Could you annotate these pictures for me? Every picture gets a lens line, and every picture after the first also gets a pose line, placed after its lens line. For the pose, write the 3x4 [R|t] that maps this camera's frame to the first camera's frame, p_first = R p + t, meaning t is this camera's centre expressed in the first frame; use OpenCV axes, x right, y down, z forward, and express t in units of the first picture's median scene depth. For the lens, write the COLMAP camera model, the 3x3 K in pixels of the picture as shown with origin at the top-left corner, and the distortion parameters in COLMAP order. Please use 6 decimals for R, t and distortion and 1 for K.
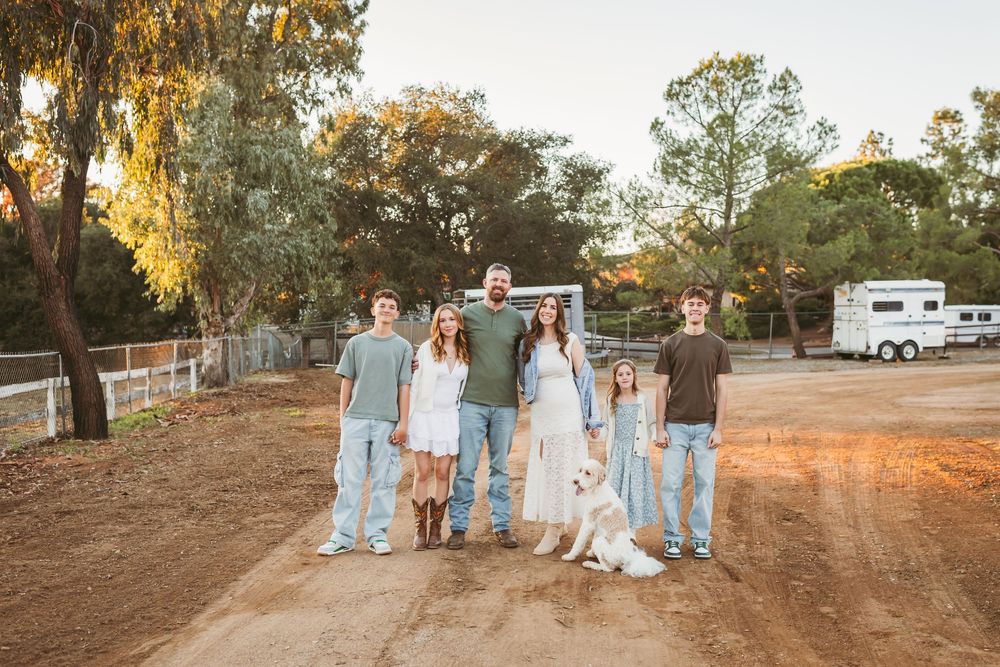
lens RADIAL K [[1035.5, 0, 545.0], [0, 1035.5, 336.9], [0, 0, 1]] dist [0.015736, -0.010089]
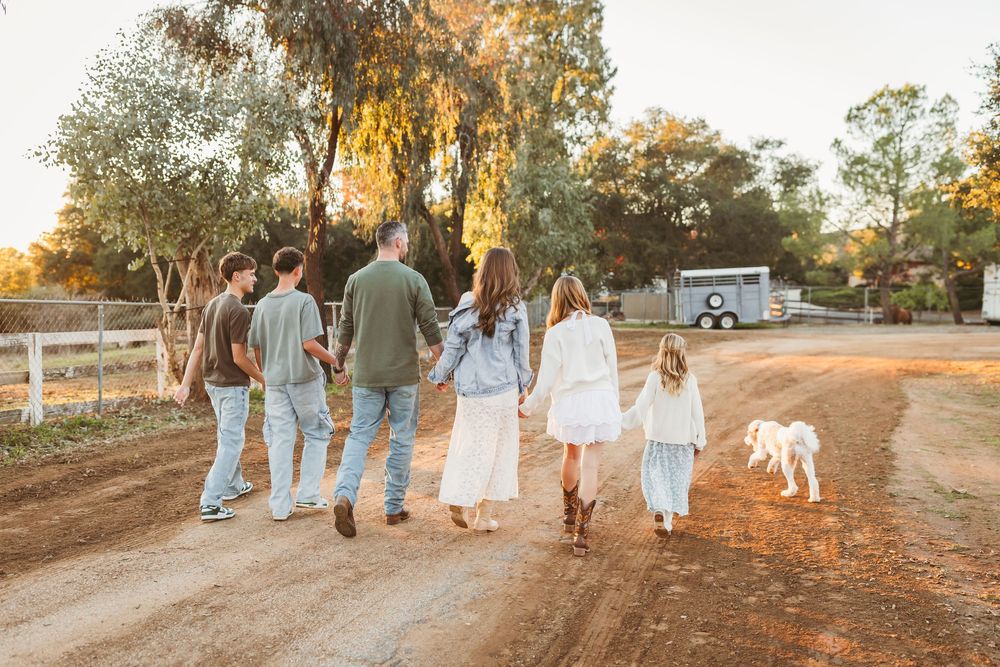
lens RADIAL K [[948.5, 0, 500.0], [0, 948.5, 333.5], [0, 0, 1]] dist [0.004111, -0.004745]
pose [[0.957372, 0.018125, -0.288290, 0.051569], [-0.010072, 0.999517, 0.029393, 0.003771], [0.288684, -0.025236, 0.957092, -0.270024]]
